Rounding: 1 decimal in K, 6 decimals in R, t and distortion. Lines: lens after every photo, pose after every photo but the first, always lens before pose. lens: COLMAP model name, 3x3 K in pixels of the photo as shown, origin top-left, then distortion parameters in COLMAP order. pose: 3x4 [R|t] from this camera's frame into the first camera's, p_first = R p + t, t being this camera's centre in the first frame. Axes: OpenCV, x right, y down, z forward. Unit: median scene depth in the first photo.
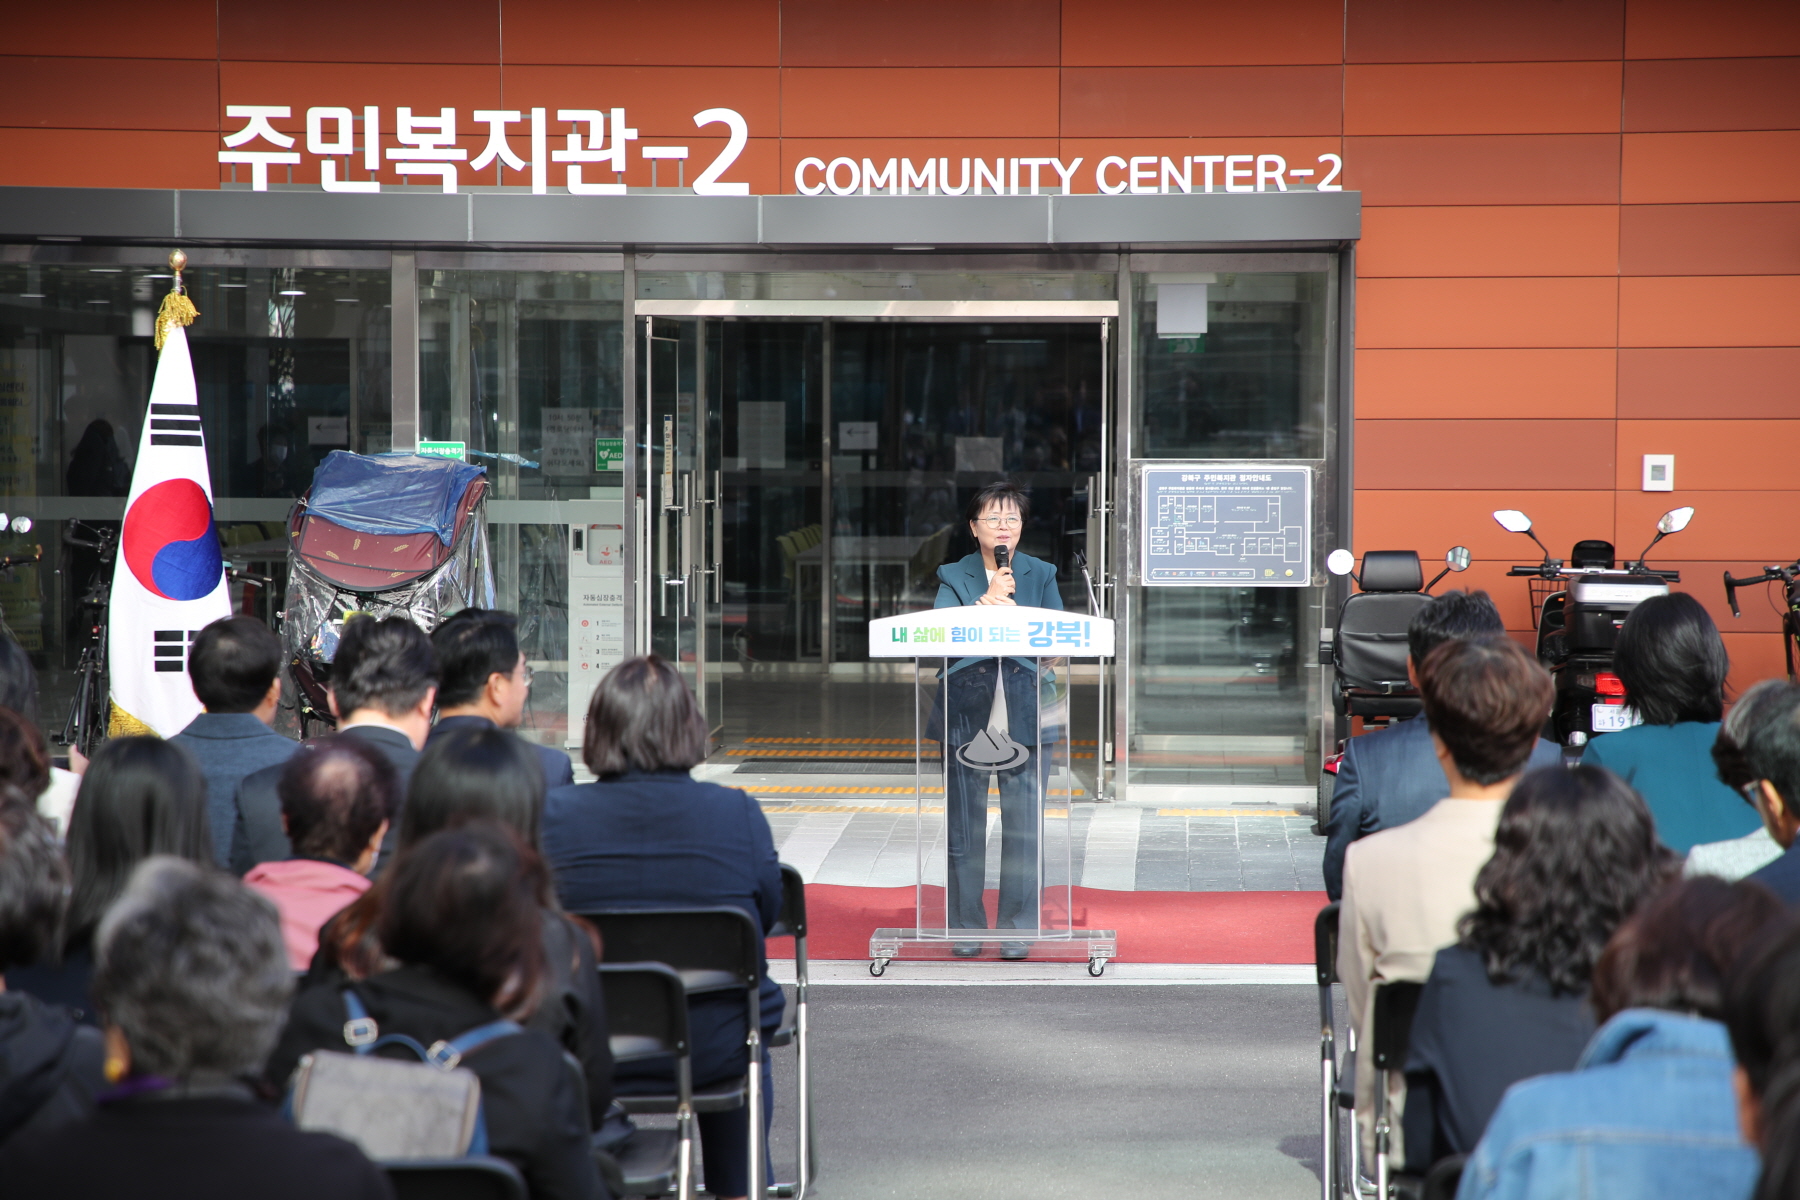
lens RADIAL K [[5076.7, 0, 900.0], [0, 5076.7, 600.0], [0, 0, 1]] dist [0.667983, -0.211639]
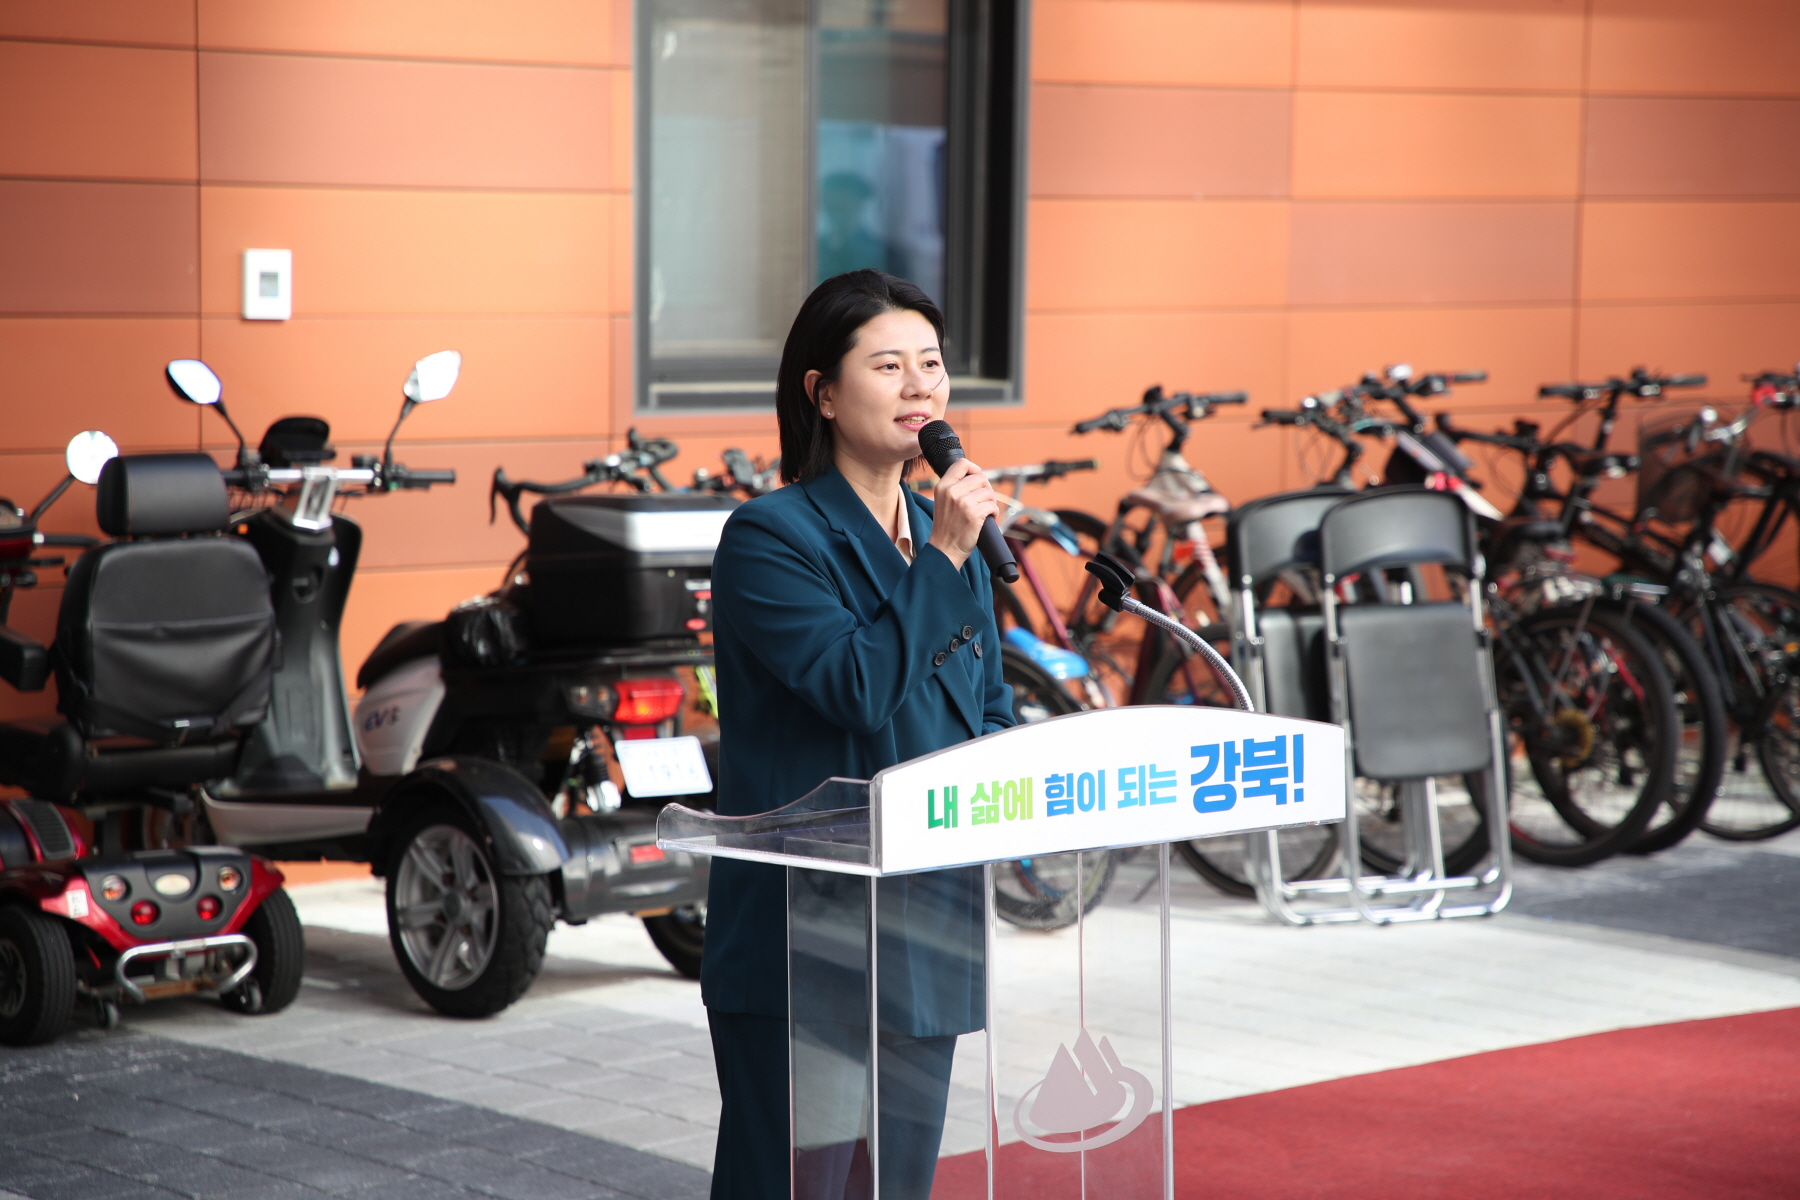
lens RADIAL K [[5076.7, 0, 900.0], [0, 5076.7, 600.0], [0, 0, 1]] dist [0.667983, -0.211639]
pose [[0.707227, -0.051567, 0.705103, -0.197299], [0.015918, 0.998245, 0.057040, -0.021947], [-0.706807, -0.029117, 0.706807, 0.584684]]
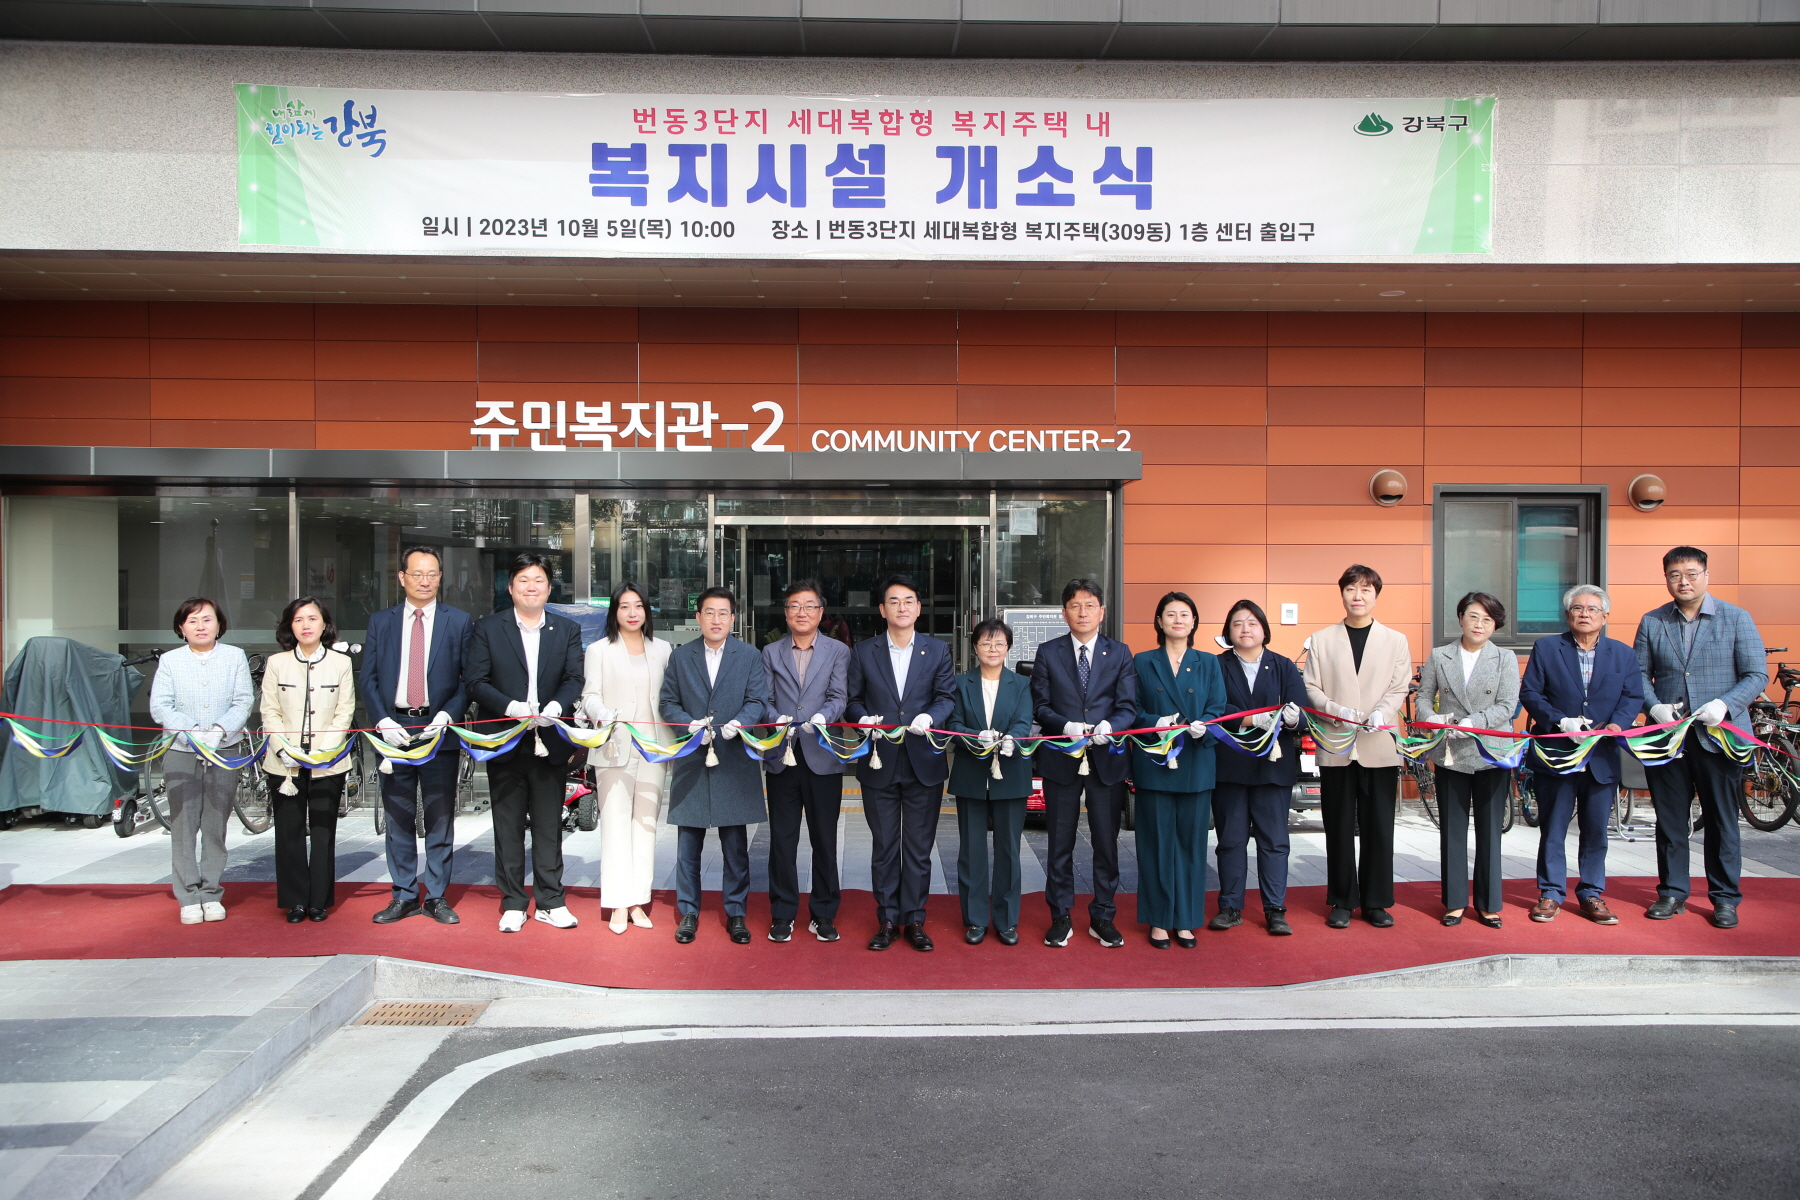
lens RADIAL K [[1609.4, 0, 900.0], [0, 1609.4, 600.0], [0, 0, 1]] dist [0.009577, 0.046076]
pose [[0.996936, -0.003088, 0.078165, -0.033225], [0.005071, 0.999670, -0.025188, -0.016525], [-0.078062, 0.025507, 0.996622, 0.464800]]
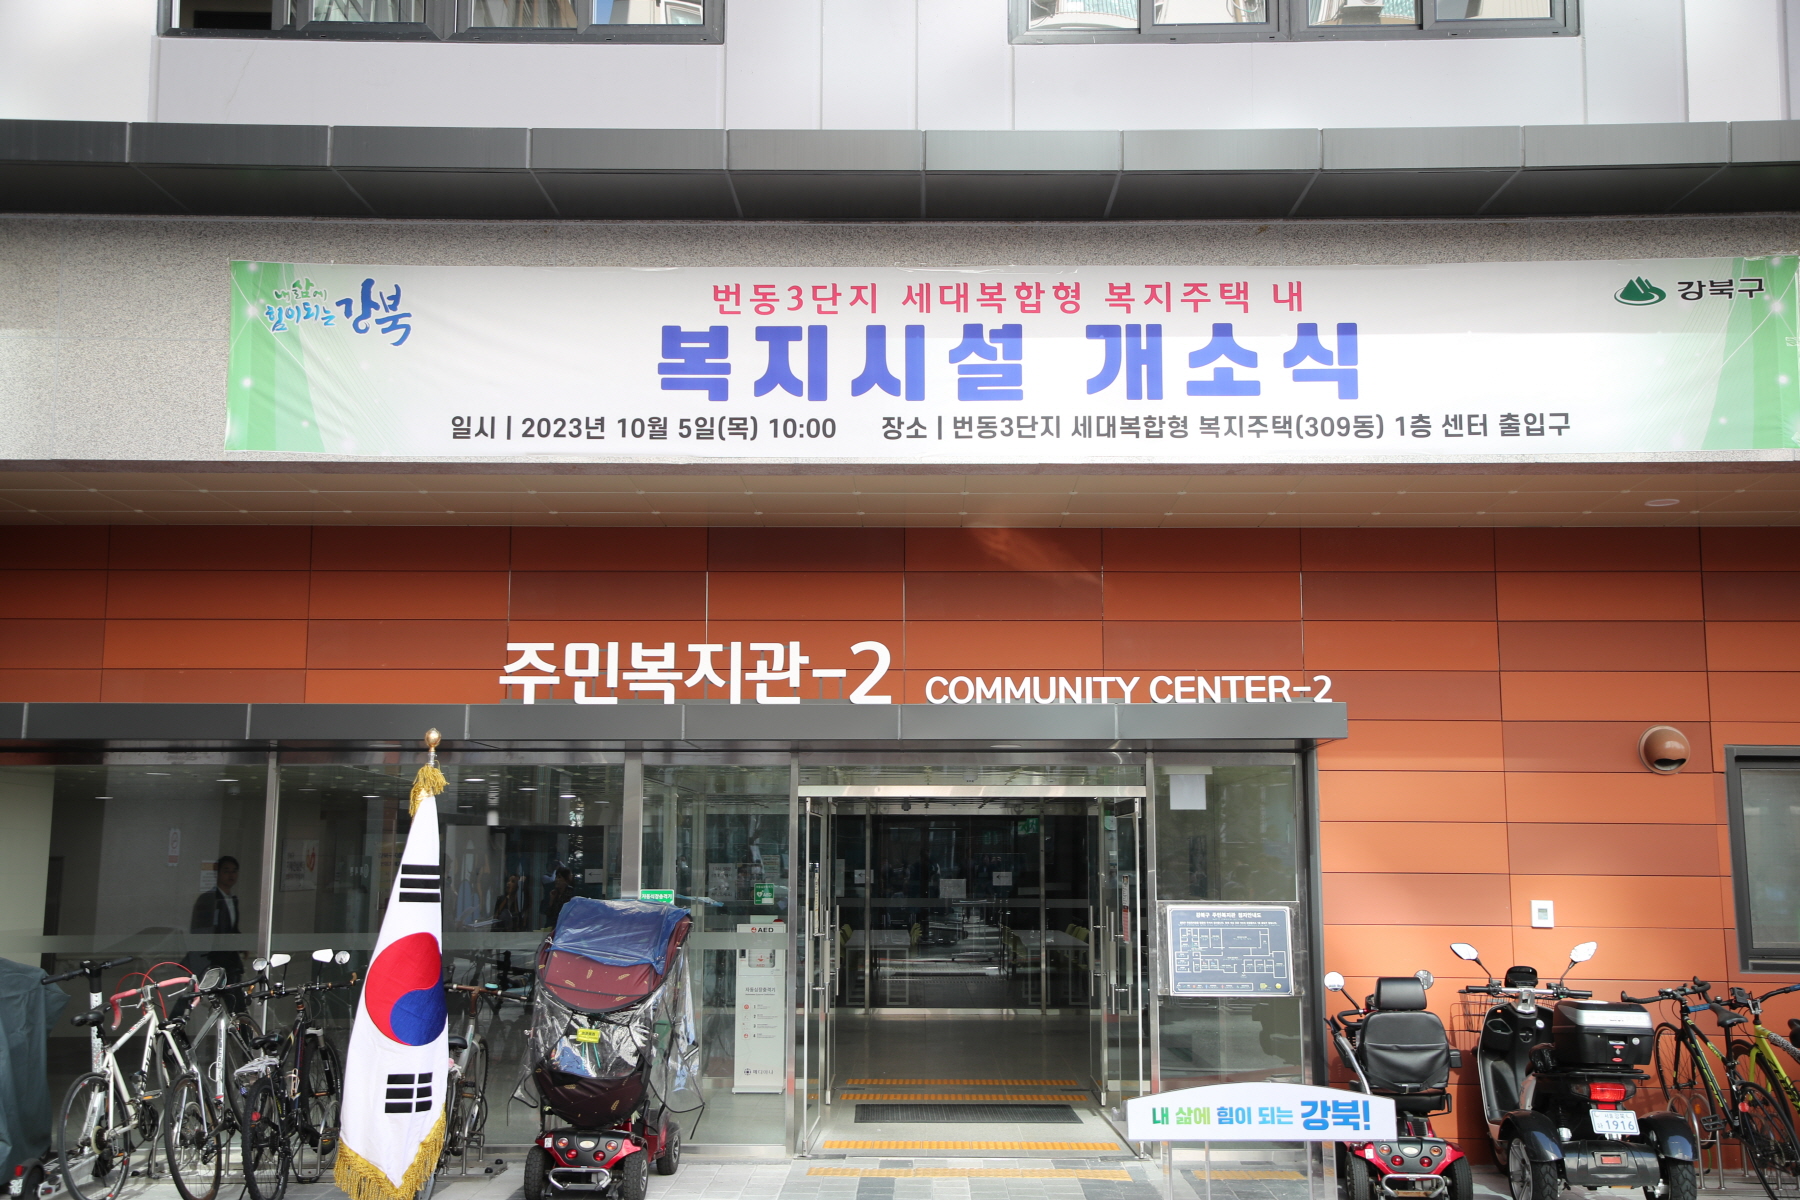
lens RADIAL K [[1874.3, 0, 900.0], [0, 1874.3, 600.0], [0, 0, 1]] dist [0.060019, 0.063532]
pose [[0.999158, 0.003543, 0.040863, -0.047503], [0.003707, 0.984384, -0.175995, -0.019424], [-0.040848, 0.175998, 0.983543, 0.508466]]
